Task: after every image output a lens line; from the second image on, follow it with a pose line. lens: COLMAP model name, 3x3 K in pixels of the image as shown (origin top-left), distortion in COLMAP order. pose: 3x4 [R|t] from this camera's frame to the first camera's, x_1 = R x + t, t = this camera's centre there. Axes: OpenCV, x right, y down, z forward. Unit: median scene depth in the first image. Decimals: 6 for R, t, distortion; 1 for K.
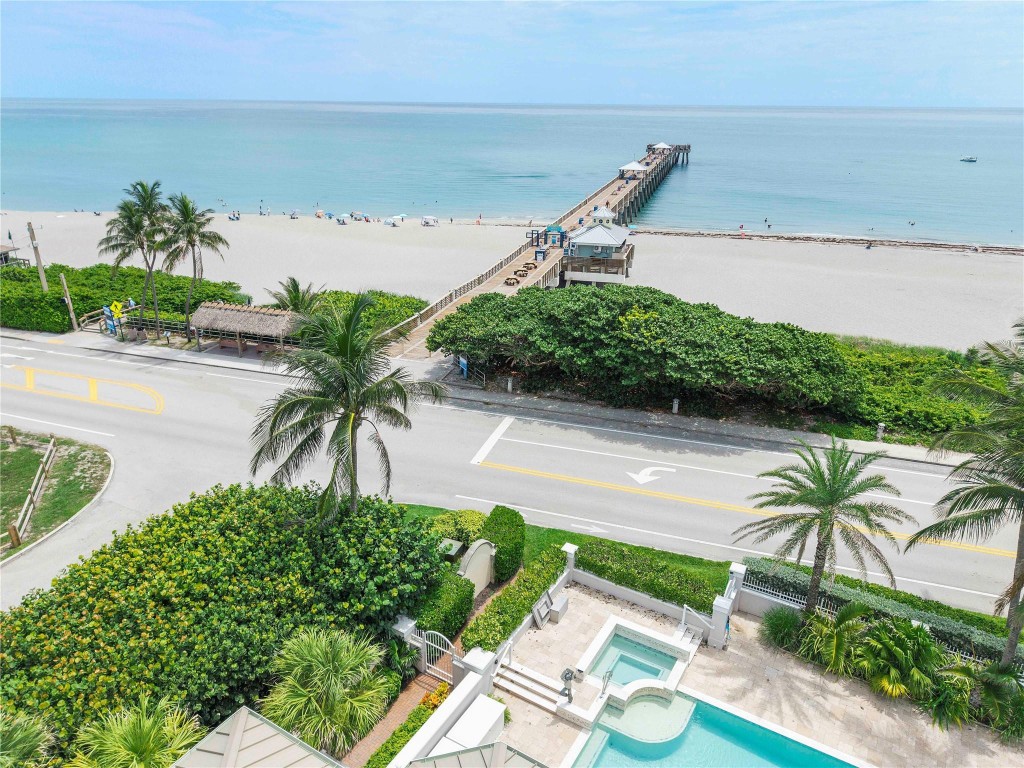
lens RADIAL K [[688.2, 0, 510.4], [0, 688.2, 402.2], [0, 0, 1]] dist [0.041837, -0.053722]
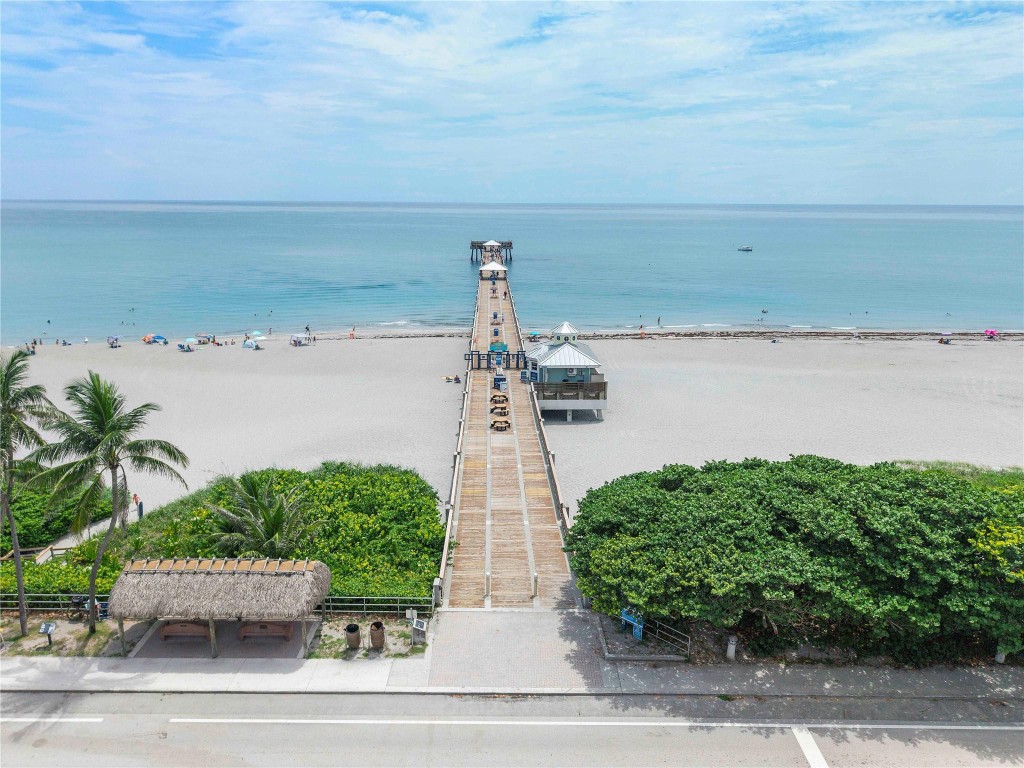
lens RADIAL K [[688.2, 0, 510.4], [0, 688.2, 402.2], [0, 0, 1]] dist [0.041837, -0.053722]
pose [[0.953360, -0.088181, 0.288668, -0.130955], [0.123269, 0.986729, -0.105691, -0.075114], [-0.275517, 0.136345, 0.951578, 0.165193]]
